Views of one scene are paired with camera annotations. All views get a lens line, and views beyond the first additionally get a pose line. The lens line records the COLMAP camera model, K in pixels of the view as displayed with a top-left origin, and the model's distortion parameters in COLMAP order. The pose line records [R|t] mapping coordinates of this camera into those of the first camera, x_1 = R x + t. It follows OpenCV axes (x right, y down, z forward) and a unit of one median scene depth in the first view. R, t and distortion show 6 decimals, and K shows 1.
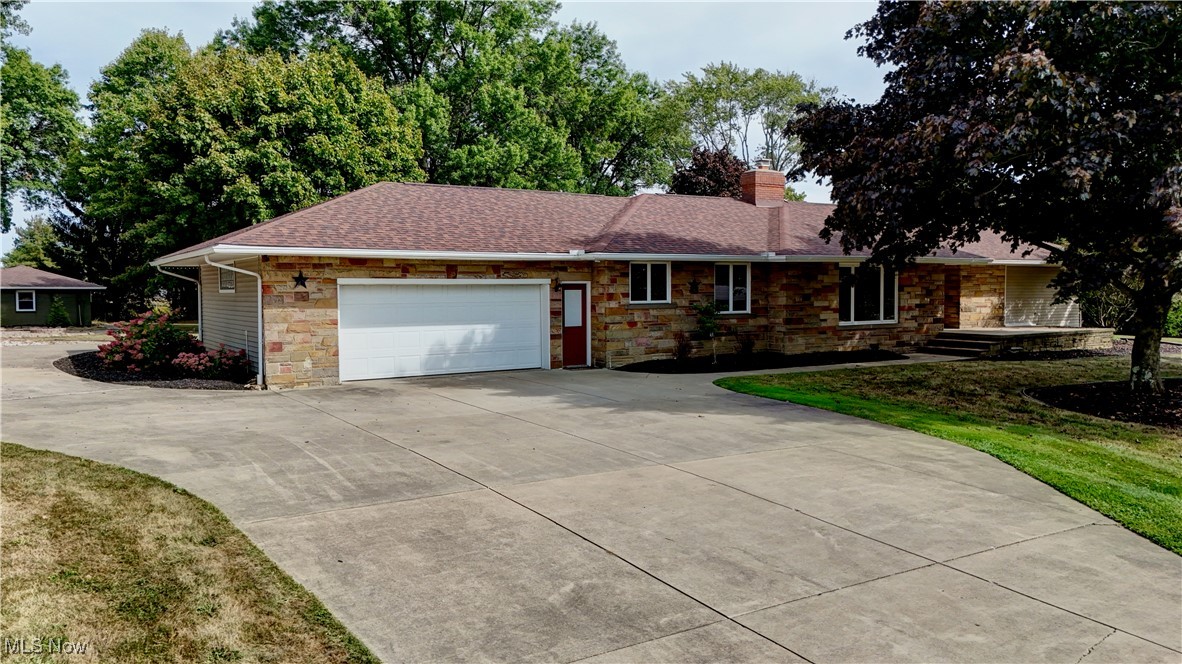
lens RADIAL K [[866.7, 0, 585.4], [0, 866.7, 329.5], [0, 0, 1]] dist [0.102014, -0.093993]
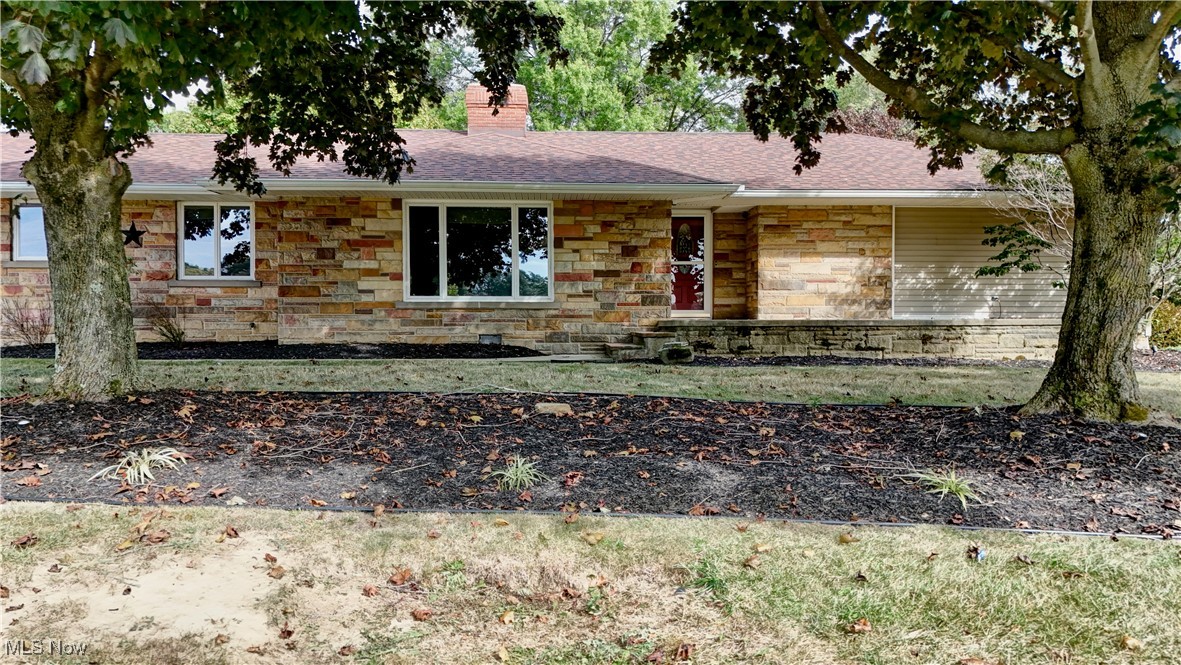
lens RADIAL K [[866.0, 0, 584.9], [0, 866.0, 330.0], [0, 0, 1]] dist [0.102014, -0.093993]
pose [[0.863350, 0.008802, -0.504528, 0.661523], [-0.029321, 0.999033, -0.032747, 0.029706], [0.503752, 0.043065, 0.862774, 0.503270]]
